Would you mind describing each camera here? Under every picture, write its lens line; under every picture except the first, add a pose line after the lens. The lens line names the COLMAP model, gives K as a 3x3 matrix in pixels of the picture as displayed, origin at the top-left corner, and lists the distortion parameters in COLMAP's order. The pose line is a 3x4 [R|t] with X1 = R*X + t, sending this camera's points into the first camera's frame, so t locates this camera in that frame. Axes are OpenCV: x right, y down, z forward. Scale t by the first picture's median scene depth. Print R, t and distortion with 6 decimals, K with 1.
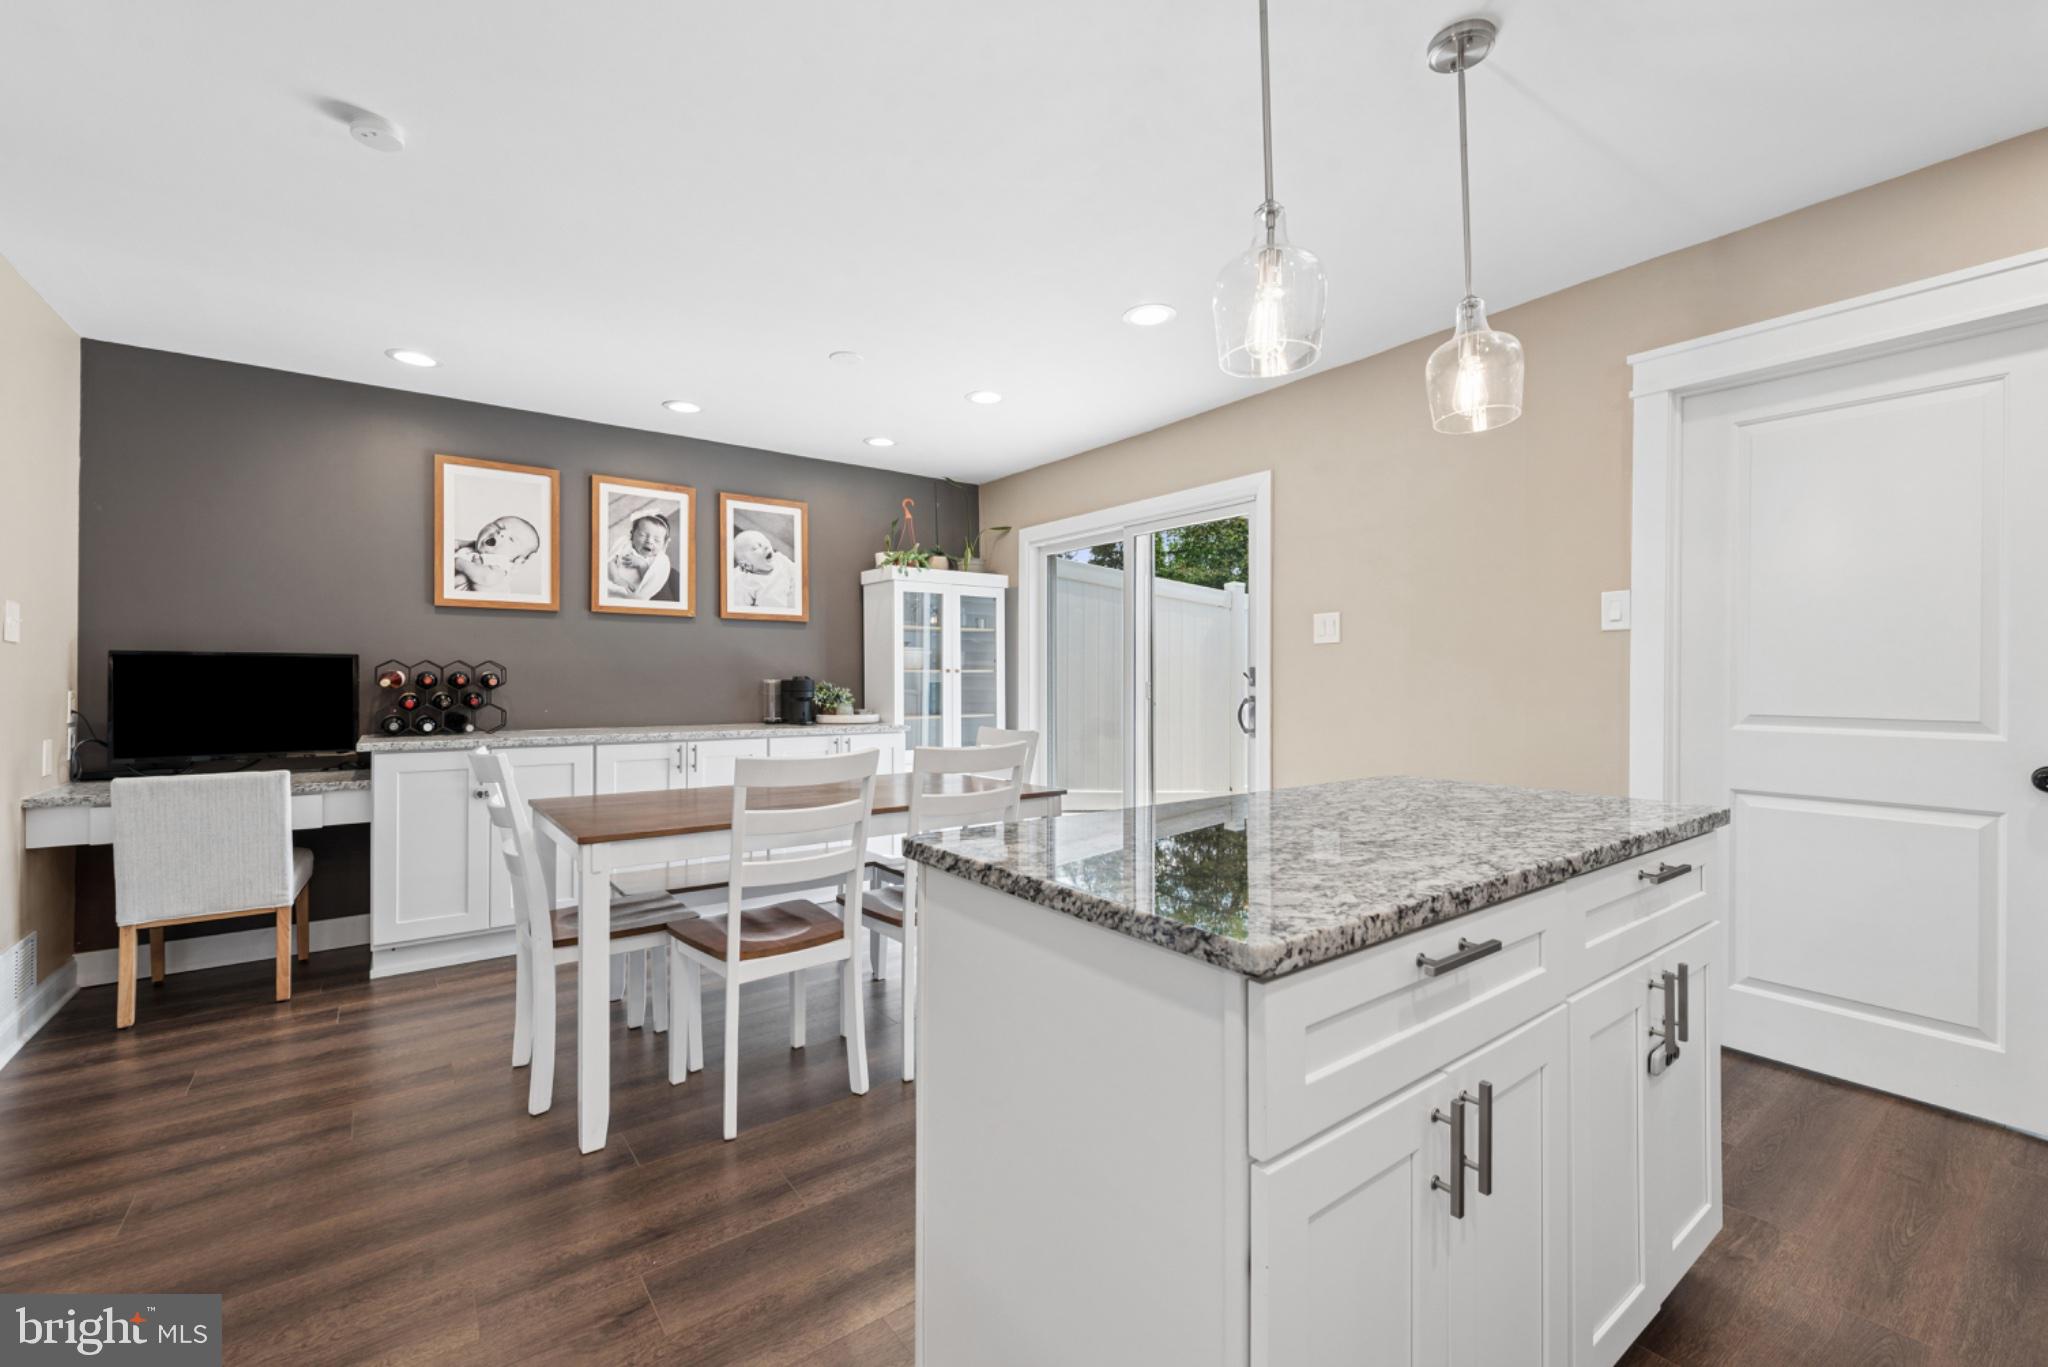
lens RADIAL K [[839.2, 0, 1037.2], [0, 839.2, 677.8], [0, 0, 1]] dist [0.015146, -0.005761]
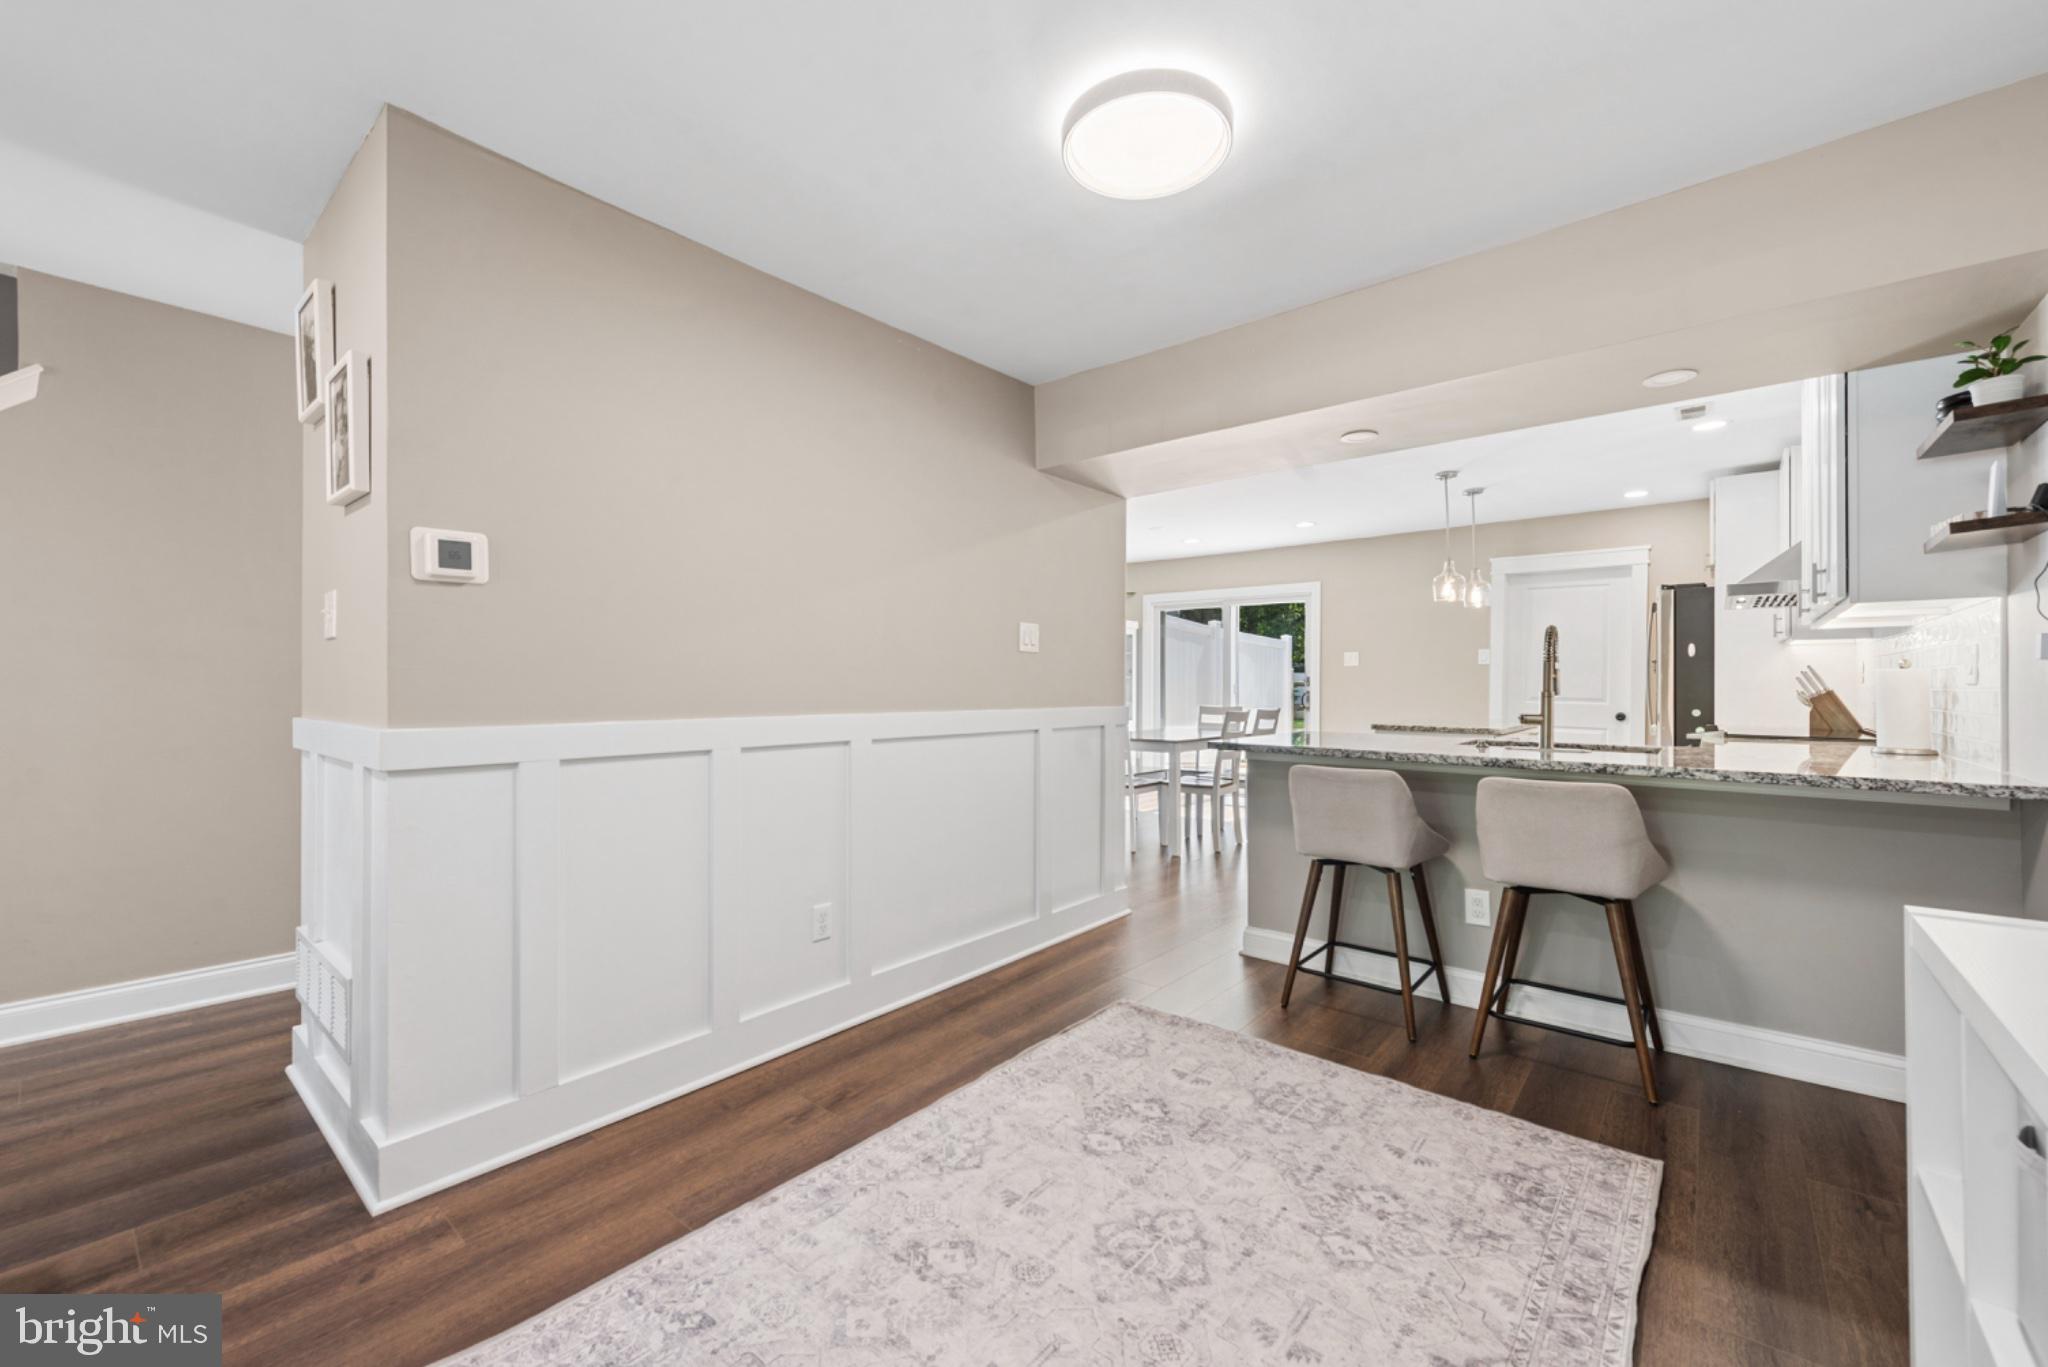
lens RADIAL K [[804.9, 0, 1033.1], [0, 804.9, 691.8], [0, 0, 1]] dist [0.013344, -0.002668]
pose [[0.974835, 0.000832, 0.222926, -0.809672], [-0.004457, 0.999866, 0.015760, -0.004122], [-0.222883, -0.016357, 0.974708, -0.735820]]
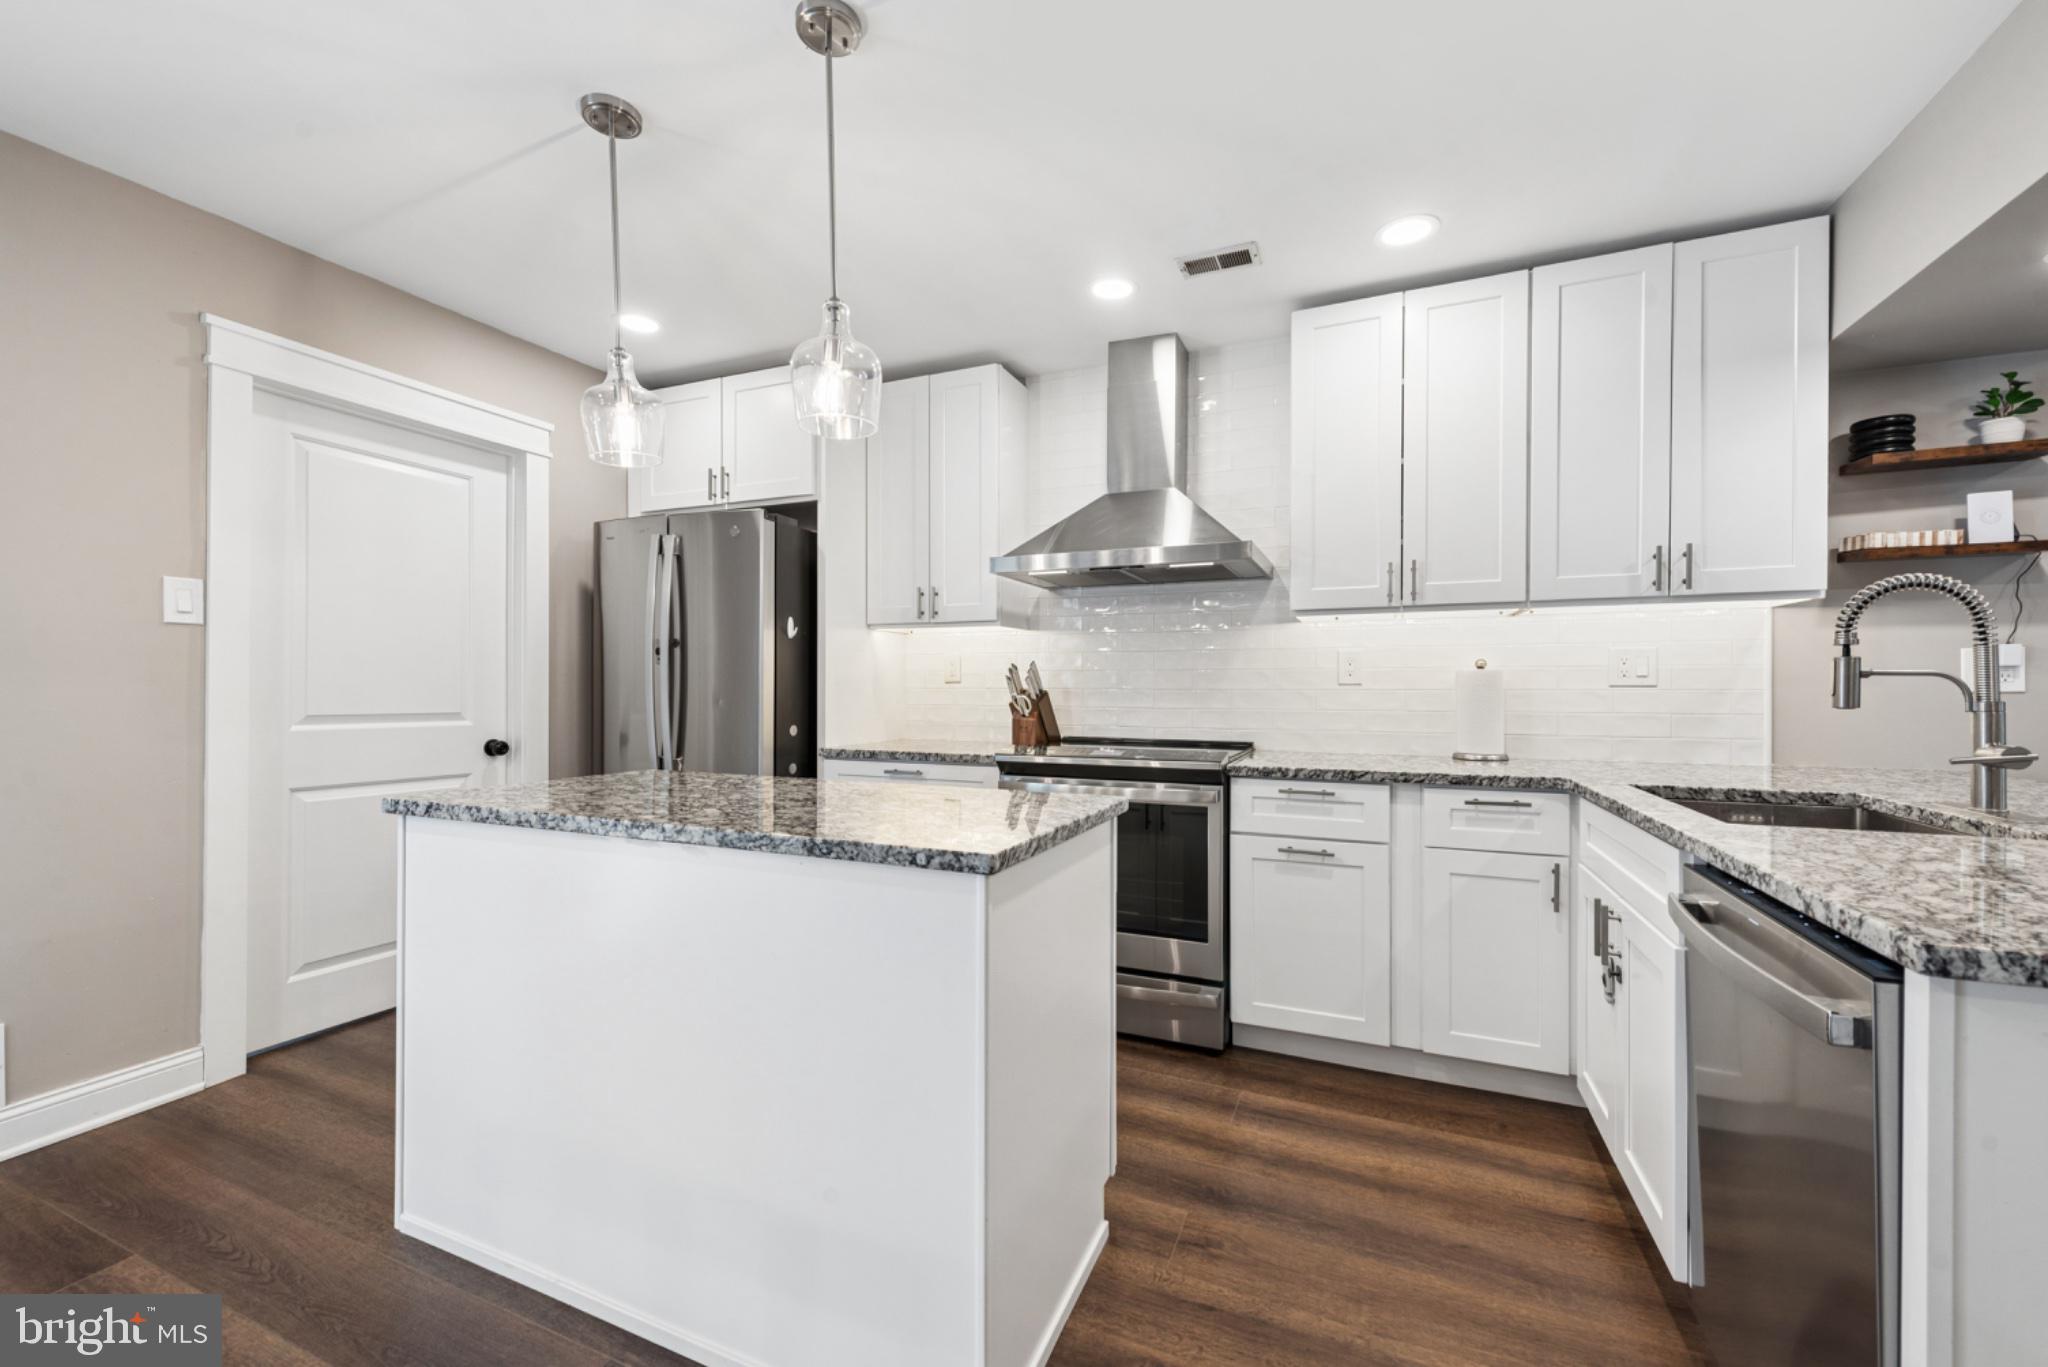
lens RADIAL K [[804.9, 0, 1027.7], [0, 804.9, 690.2], [0, 0, 1]] dist [0.013344, -0.002668]
pose [[-0.488926, -0.005493, 0.872308, -0.306543], [-0.007108, 0.999972, 0.002313, 0.001995], [-0.872296, -0.005069, -0.488952, 0.449862]]
